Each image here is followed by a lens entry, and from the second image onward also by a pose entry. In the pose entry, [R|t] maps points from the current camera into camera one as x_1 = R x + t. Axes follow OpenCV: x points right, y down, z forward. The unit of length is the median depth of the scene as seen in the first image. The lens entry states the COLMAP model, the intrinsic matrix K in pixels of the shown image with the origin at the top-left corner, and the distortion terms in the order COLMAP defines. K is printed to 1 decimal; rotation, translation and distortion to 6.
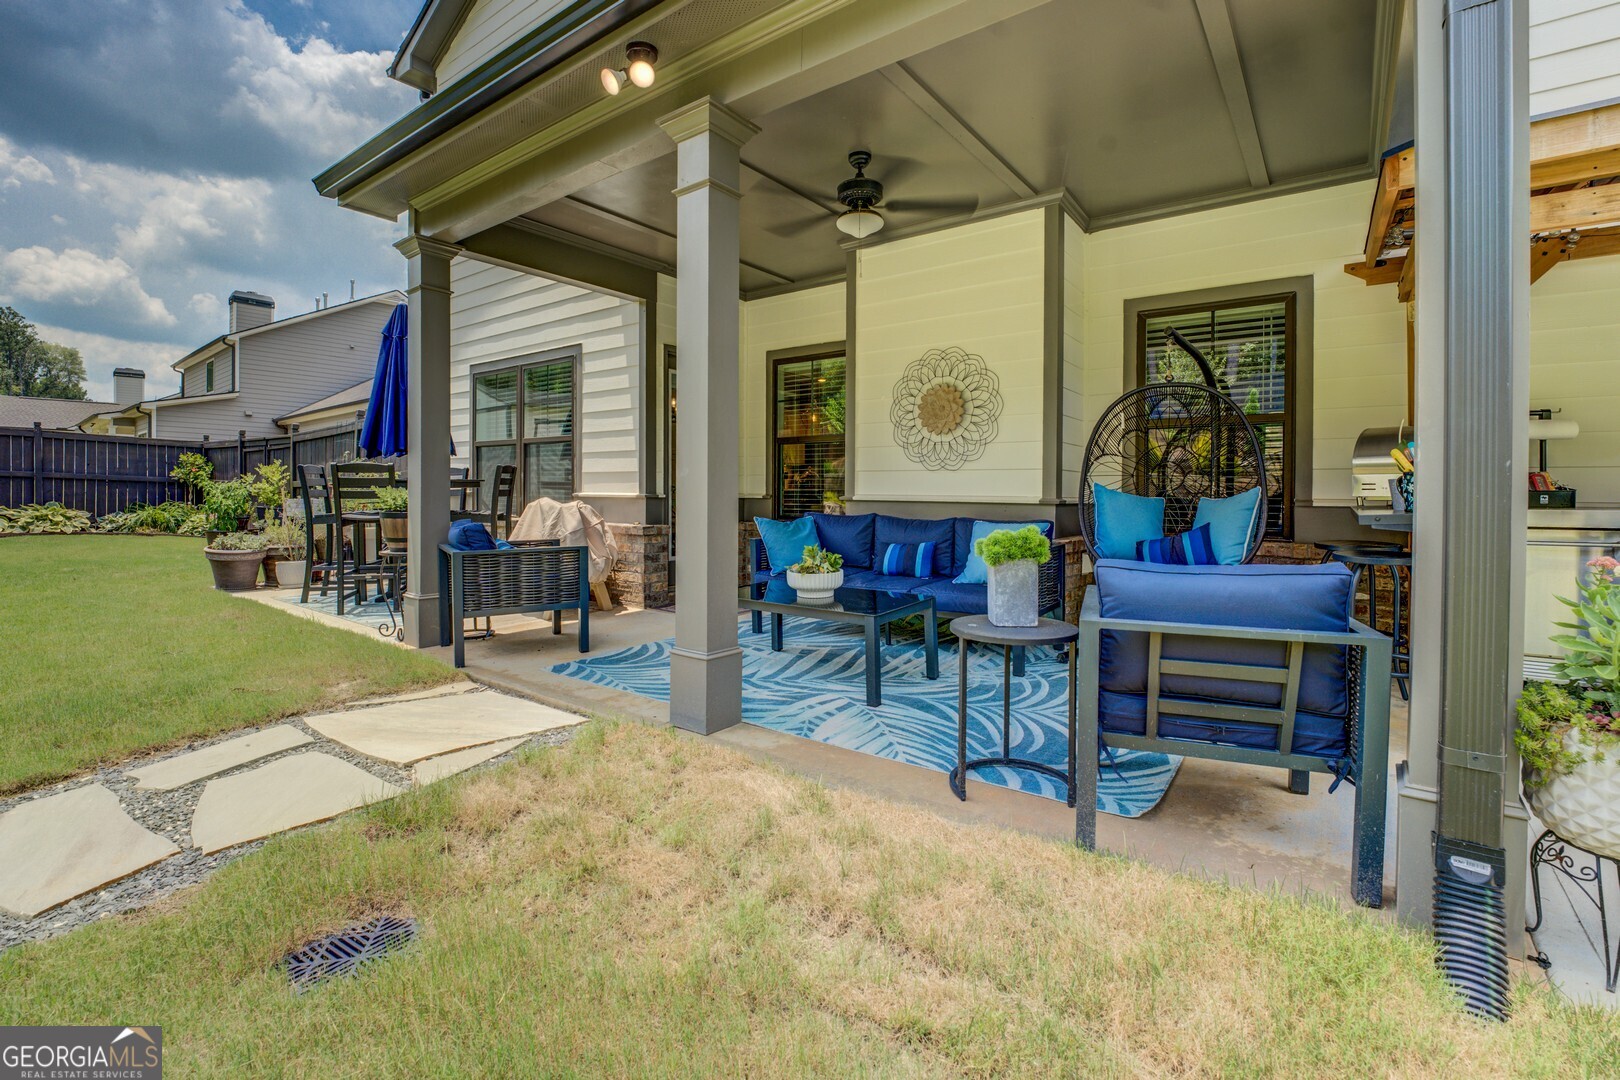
lens RADIAL K [[717.7, 0, 810.8], [0, 717.7, 495.7], [0, 0, 1]] dist [-0.012555, -0.000079]
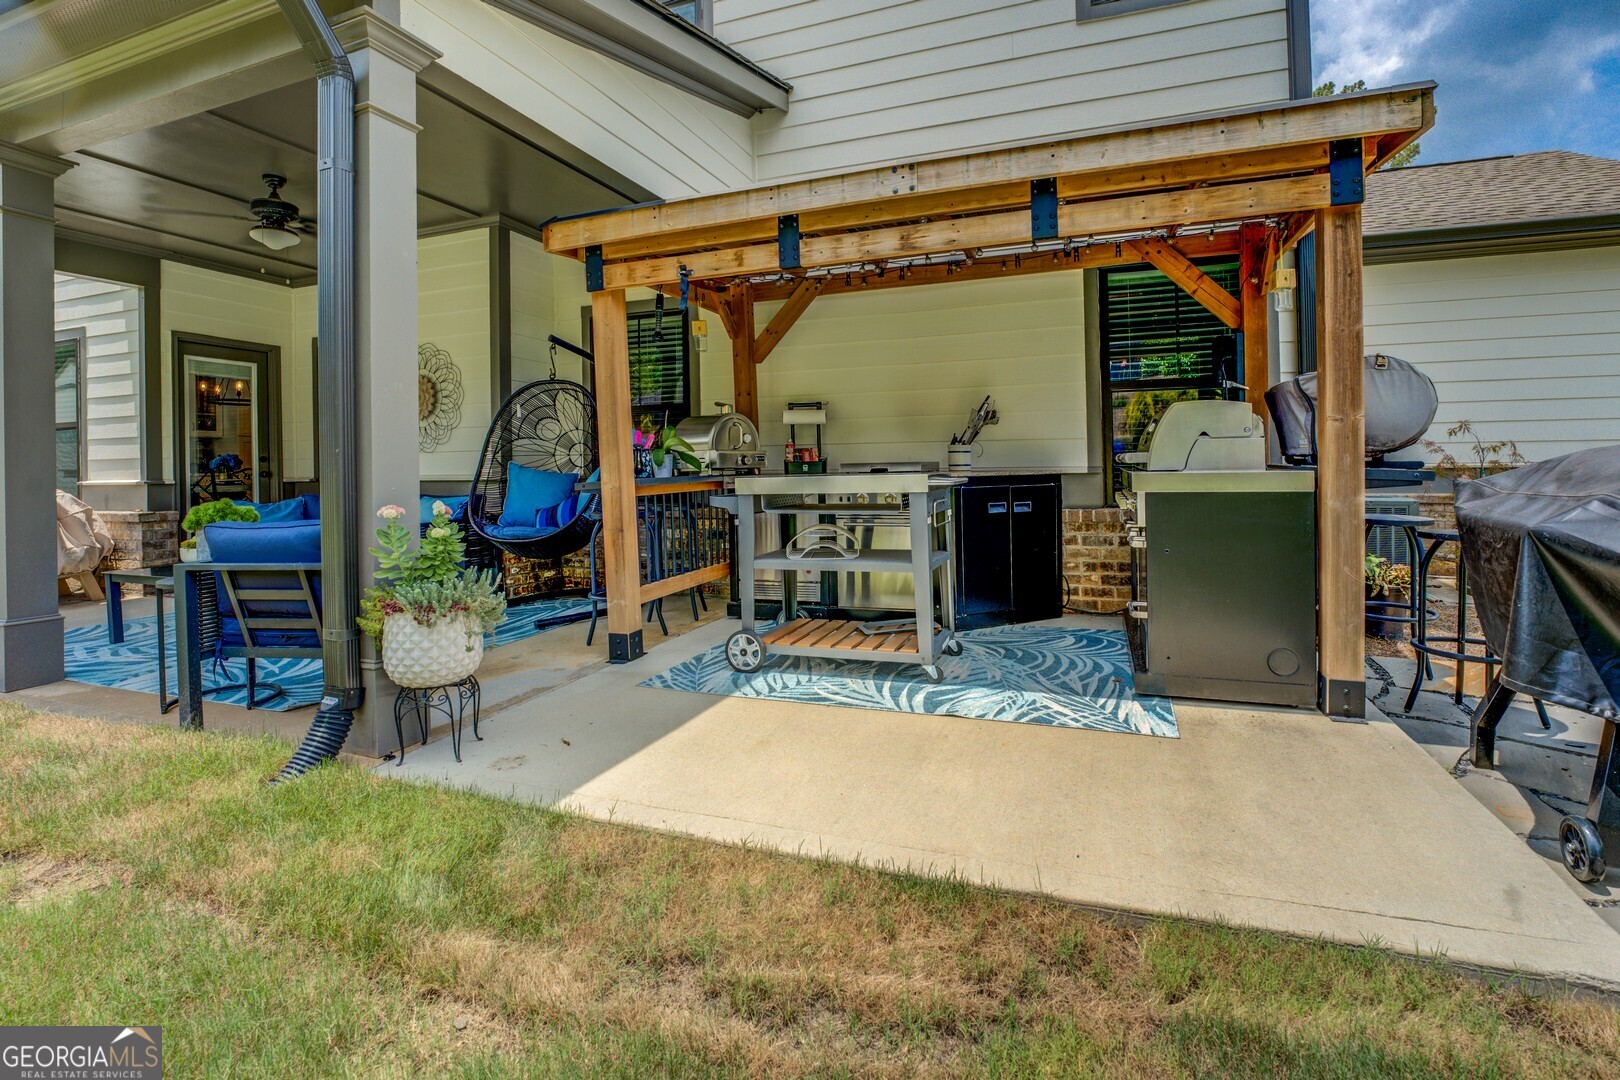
lens RADIAL K [[712.0, 0, 812.5], [0, 712.0, 469.7], [0, 0, 1]] dist [0.000468, 0.000183]
pose [[0.963673, -0.021272, 0.266238, 0.477165], [0.024347, 0.999669, -0.008254, 0.015700], [-0.265974, 0.014437, 0.963872, -0.238131]]
